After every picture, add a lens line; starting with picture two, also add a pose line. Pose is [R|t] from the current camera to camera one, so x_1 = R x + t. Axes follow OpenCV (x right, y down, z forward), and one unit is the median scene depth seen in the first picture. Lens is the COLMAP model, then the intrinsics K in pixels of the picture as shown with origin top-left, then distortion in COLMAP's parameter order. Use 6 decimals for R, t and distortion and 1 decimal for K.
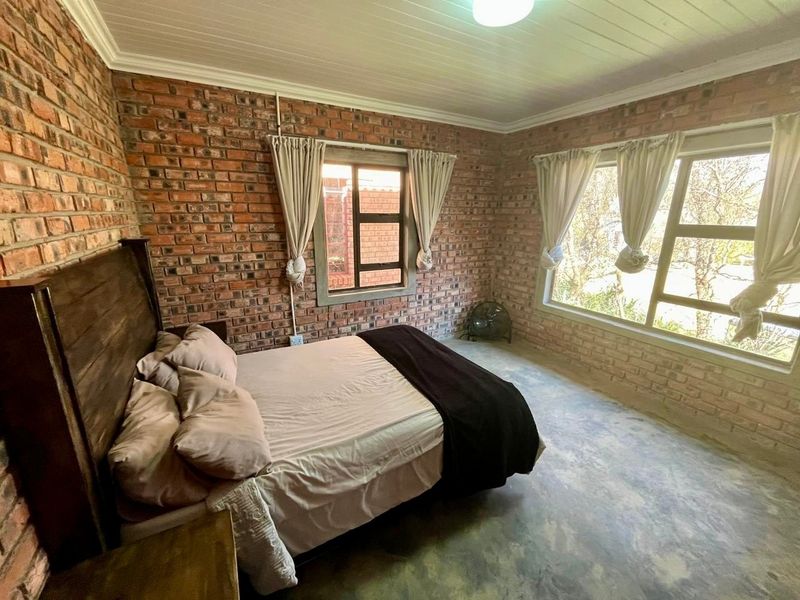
lens RADIAL K [[325.0, 0, 395.4], [0, 325.0, 301.2], [0, 0, 1]] dist [-0.003304, 0.000611]
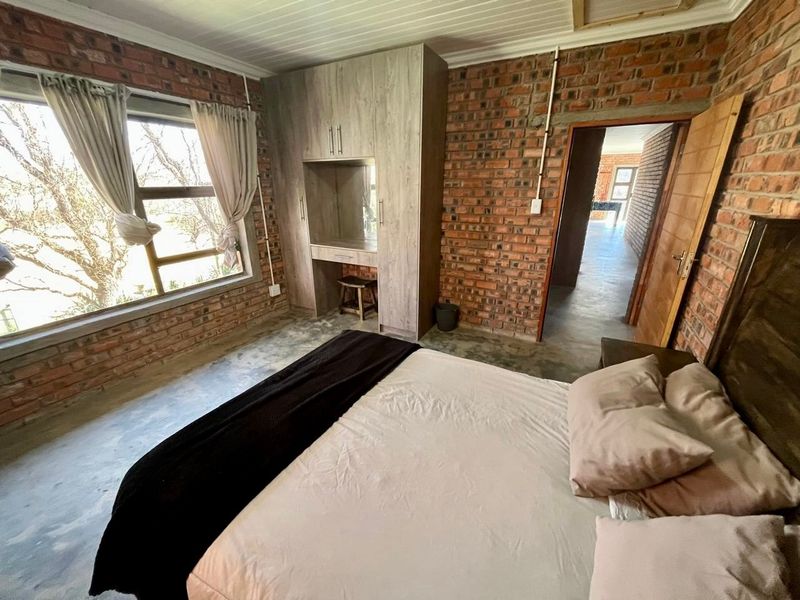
lens RADIAL K [[325.0, 0, 398.0], [0, 325.0, 300.2], [0, 0, 1]] dist [-0.003304, 0.000611]
pose [[-0.543327, -0.292322, 0.786984, -0.429017], [0.222731, 0.853634, 0.470850, -0.230704], [-0.809436, 0.431111, -0.398694, 0.897865]]
